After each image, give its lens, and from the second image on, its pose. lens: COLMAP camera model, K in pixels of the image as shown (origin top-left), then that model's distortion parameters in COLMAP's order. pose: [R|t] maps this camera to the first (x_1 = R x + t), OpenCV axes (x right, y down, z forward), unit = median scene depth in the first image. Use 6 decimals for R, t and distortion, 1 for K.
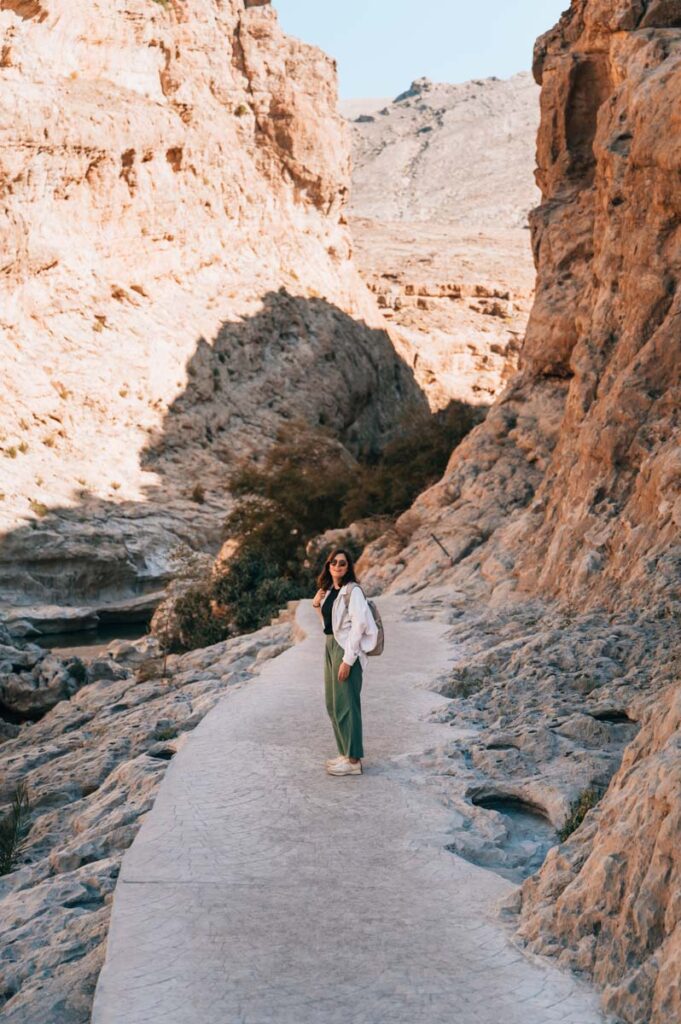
lens RADIAL K [[1553.8, 0, 341.7], [0, 1553.8, 513.5], [0, 0, 1]] dist [-0.005512, 0.000000]
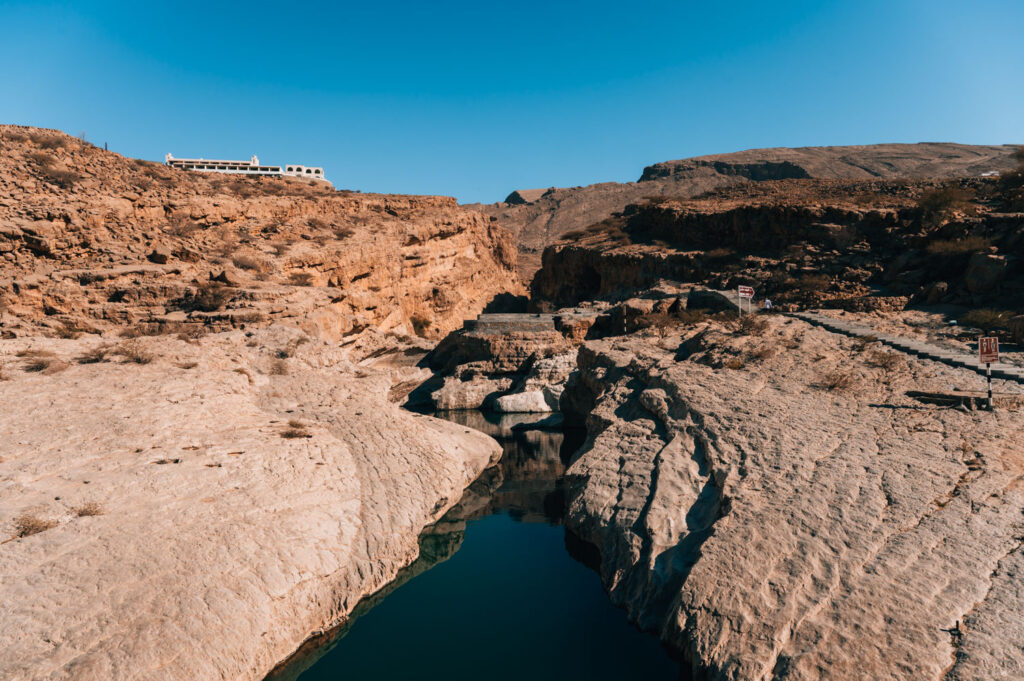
lens RADIAL K [[684.9, 0, 529.4], [0, 684.9, 345.7], [0, 0, 1]] dist [-0.003283, 0.004928]
pose [[0.999903, -0.013106, 0.004633, 0.026908], [0.013192, 0.999732, -0.019011, 0.035467], [-0.004383, 0.019070, 0.999809, -0.796915]]
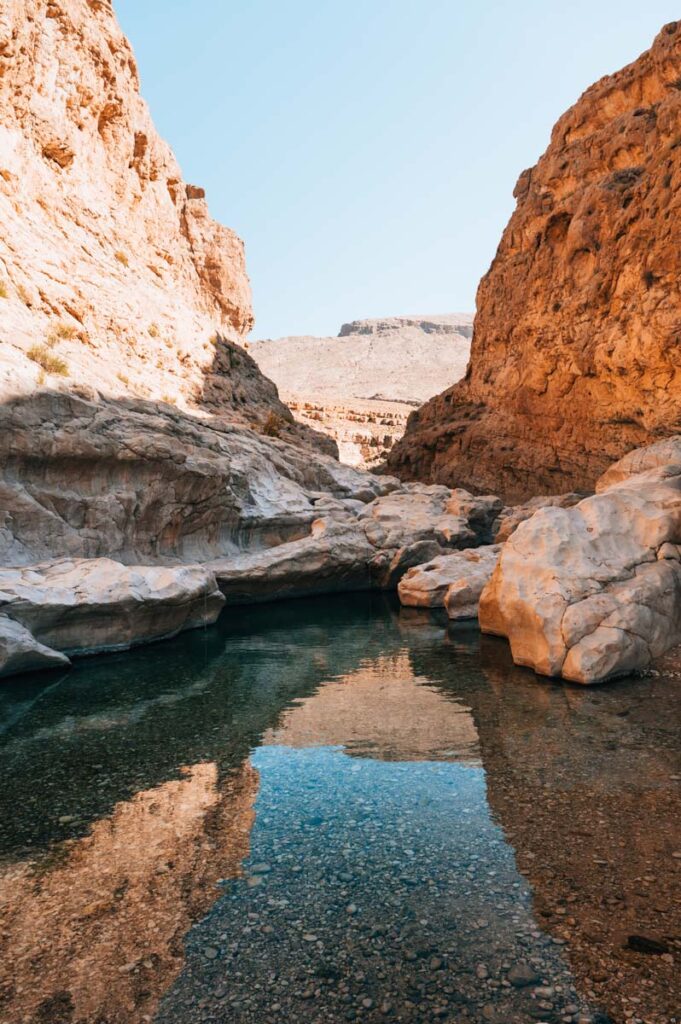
lens RADIAL K [[684.9, 0, 337.9], [0, 684.9, 509.9], [0, 0, 1]] dist [-0.003283, 0.004928]
pose [[0.977742, -0.009468, 0.209596, -0.062616], [0.019701, 0.998710, -0.046790, 0.021067], [-0.208882, 0.049878, 0.976668, 0.318136]]
